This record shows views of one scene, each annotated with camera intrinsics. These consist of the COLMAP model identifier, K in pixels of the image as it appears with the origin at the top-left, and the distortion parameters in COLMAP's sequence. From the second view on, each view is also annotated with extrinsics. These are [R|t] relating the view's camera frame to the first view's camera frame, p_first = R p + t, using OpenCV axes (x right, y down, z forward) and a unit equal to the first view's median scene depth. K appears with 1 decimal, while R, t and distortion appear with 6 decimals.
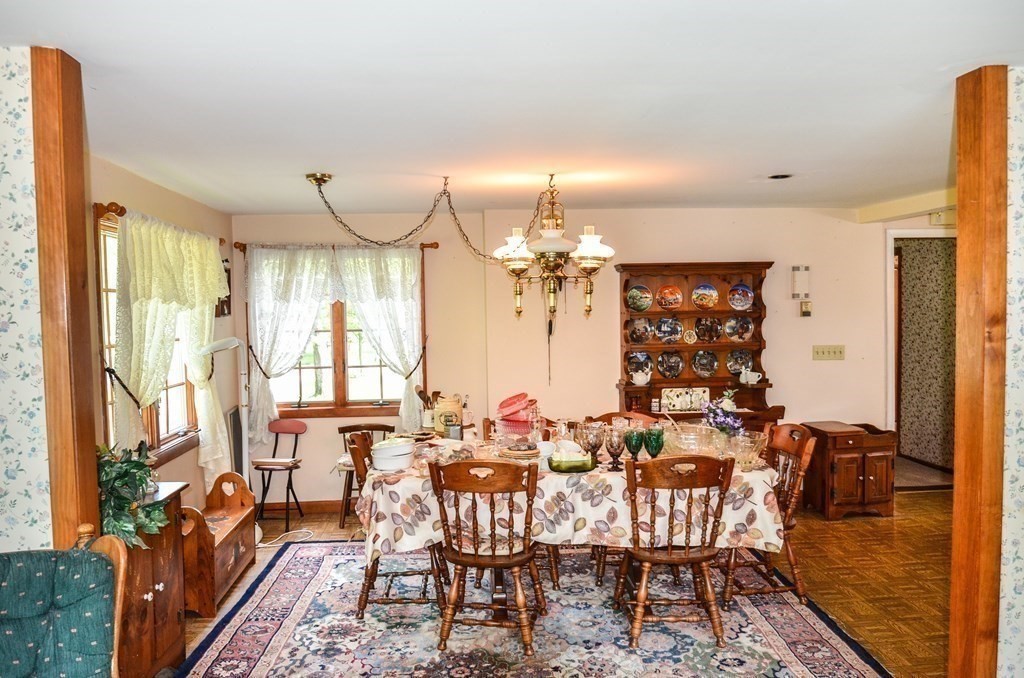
lens RADIAL K [[753.3, 0, 515.1], [0, 753.3, 343.6], [0, 0, 1]] dist [0.014879, -0.050063]
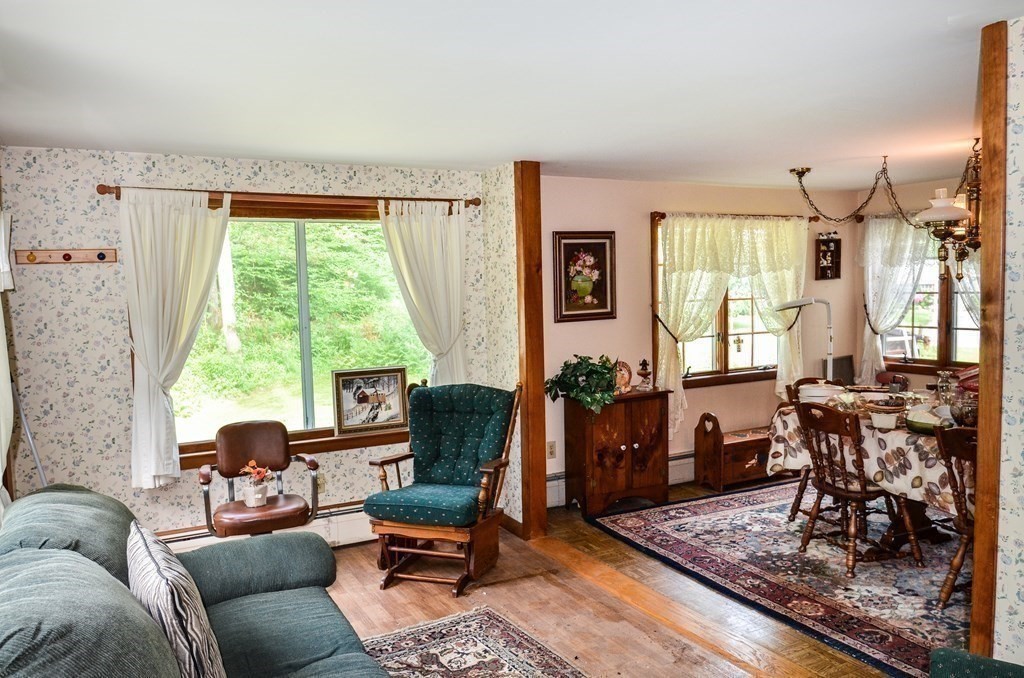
lens RADIAL K [[810.9, 0, 512.4], [0, 810.9, 342.1], [0, 0, 1]] dist [0.001212, -0.006849]
pose [[0.392723, 0.071740, -0.916854, 0.881814], [-0.020919, 0.997392, 0.069081, -0.022358], [0.919419, -0.007950, 0.393199, 0.033108]]
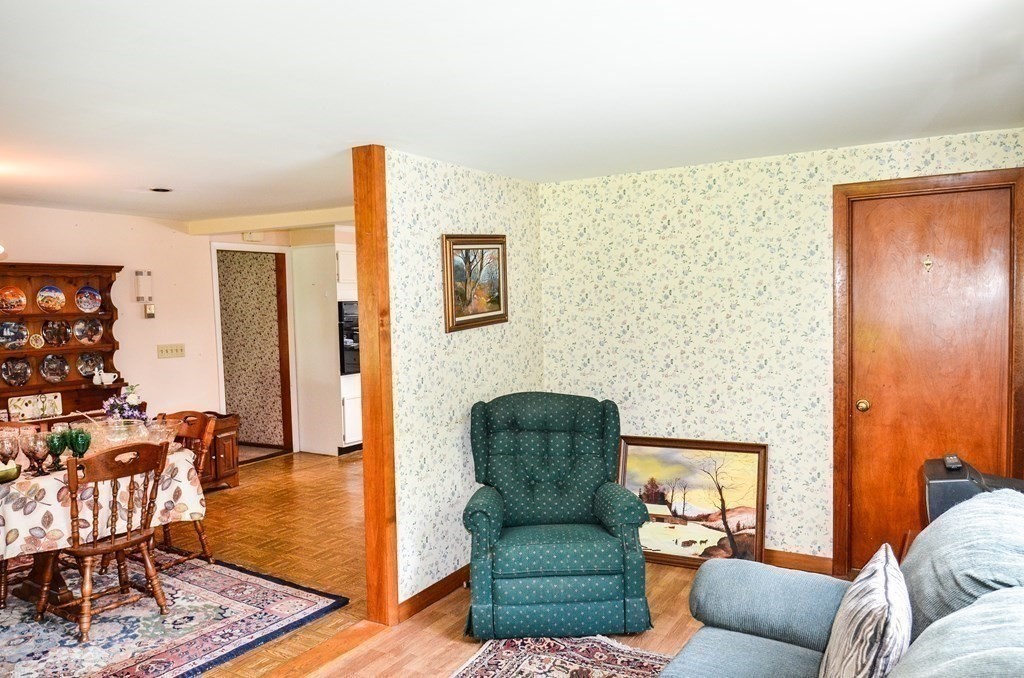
lens RADIAL K [[753.3, 0, 515.5], [0, 753.3, 340.0], [0, 0, 1]] dist [0.014879, -0.050063]
pose [[0.577613, -0.037312, 0.815458, -0.303440], [0.048970, 0.998740, 0.011012, 0.013687], [-0.814841, 0.033572, 0.578712, -0.067255]]
